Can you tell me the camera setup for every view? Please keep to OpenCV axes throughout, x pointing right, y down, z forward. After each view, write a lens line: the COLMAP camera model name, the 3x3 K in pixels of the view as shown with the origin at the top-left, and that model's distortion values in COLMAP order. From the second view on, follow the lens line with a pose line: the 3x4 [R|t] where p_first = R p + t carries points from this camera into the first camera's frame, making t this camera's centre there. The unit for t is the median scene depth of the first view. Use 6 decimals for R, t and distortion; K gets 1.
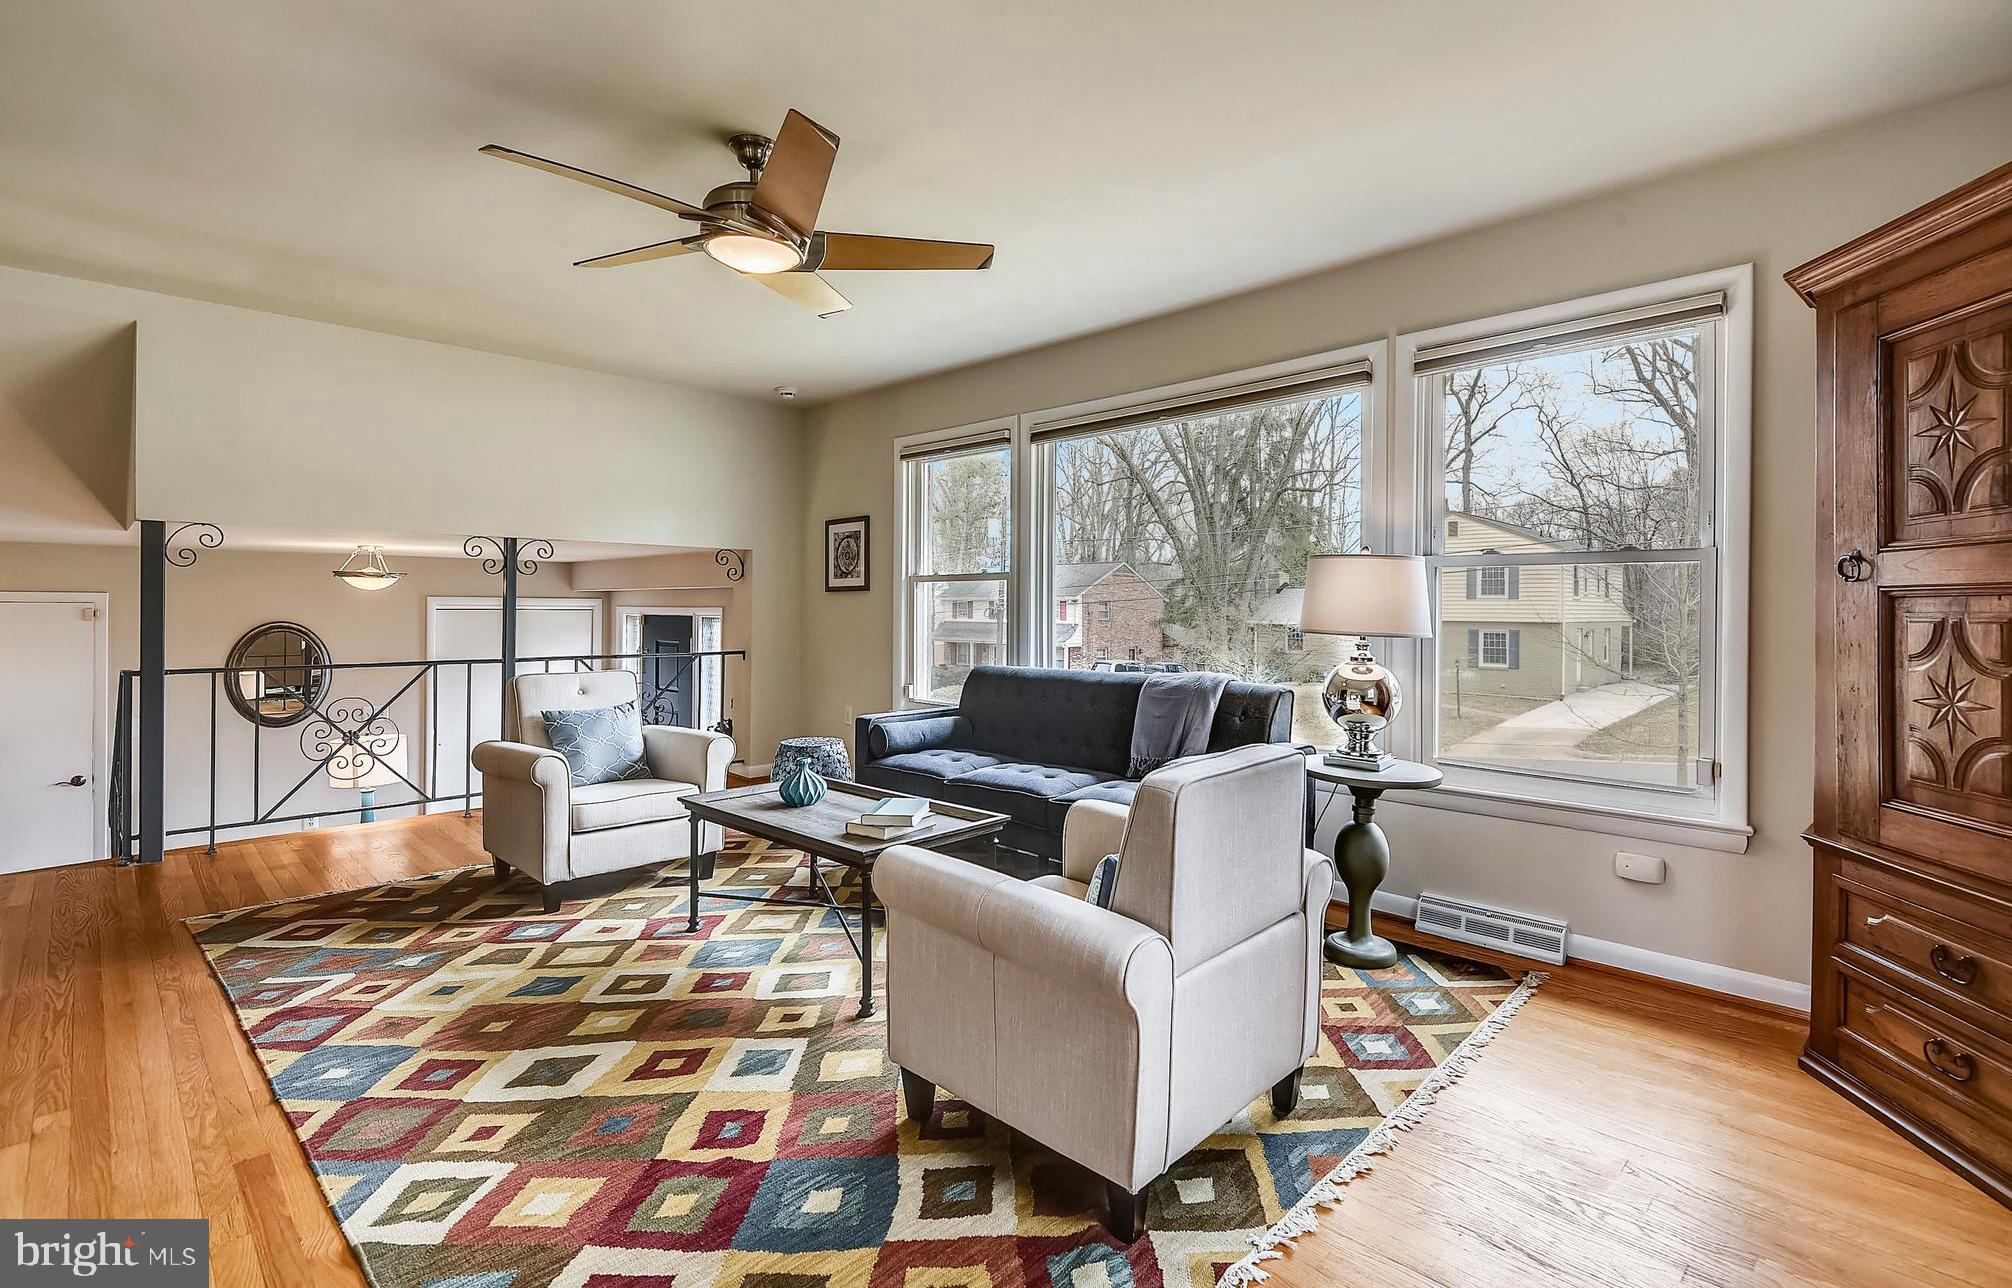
lens RADIAL K [[913.9, 0, 1046.0], [0, 913.9, 608.9], [0, 0, 1]] dist [0.000716, 0.000184]
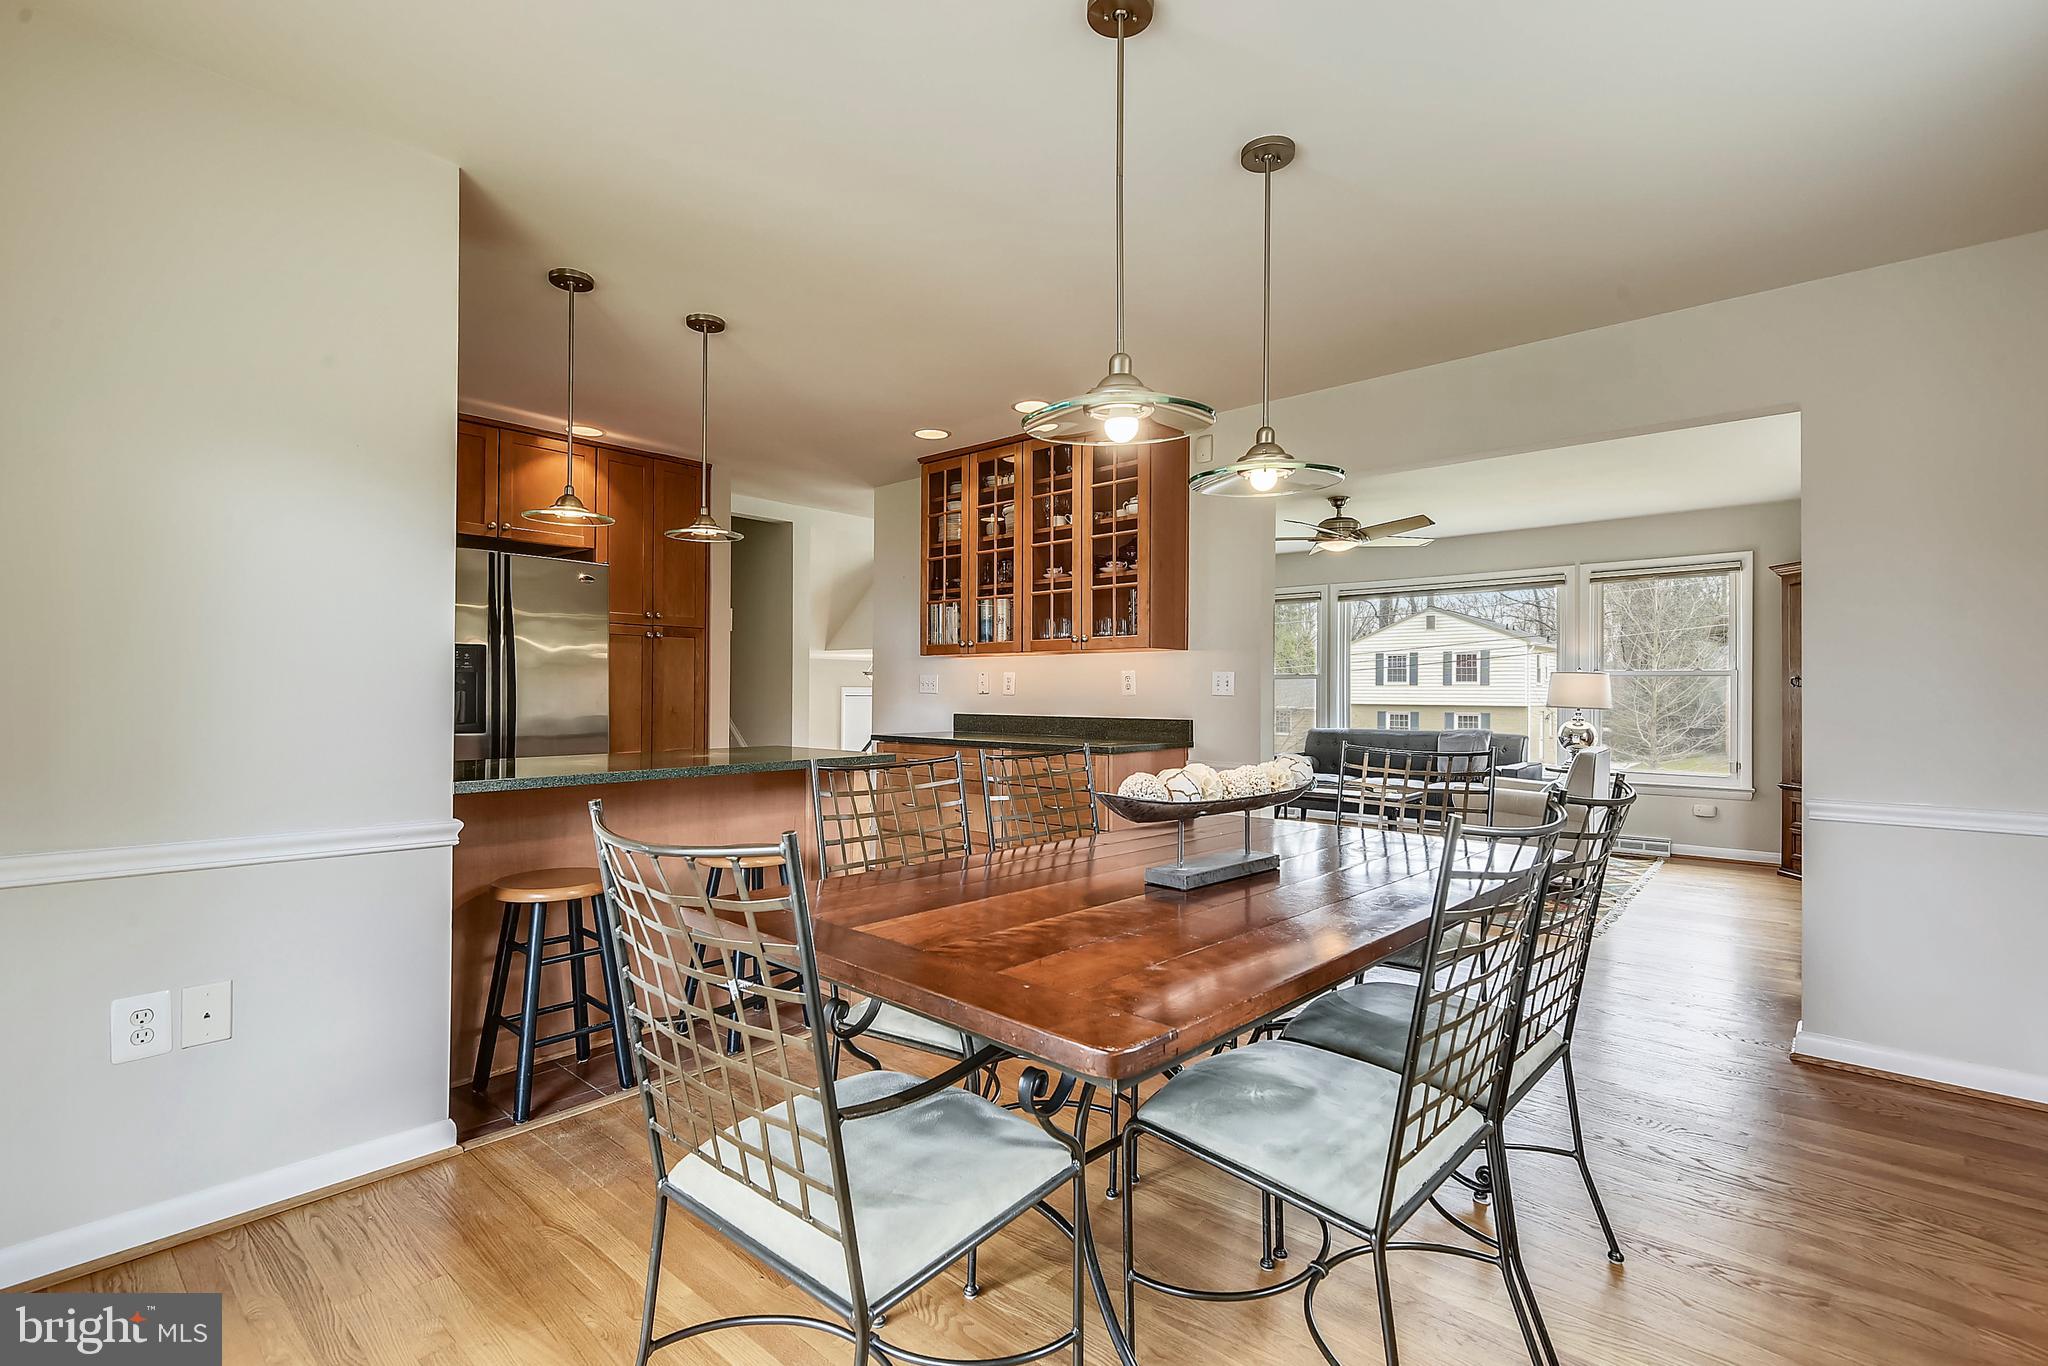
lens RADIAL K [[938.1, 0, 1021.1], [0, 938.1, 686.4], [0, 0, 1]] dist [-0.000542, -0.004441]
pose [[0.998427, -0.000900, 0.056052, -1.113480], [0.001315, 0.999972, -0.007364, -0.009878], [-0.056044, 0.007426, 0.998401, -1.164379]]
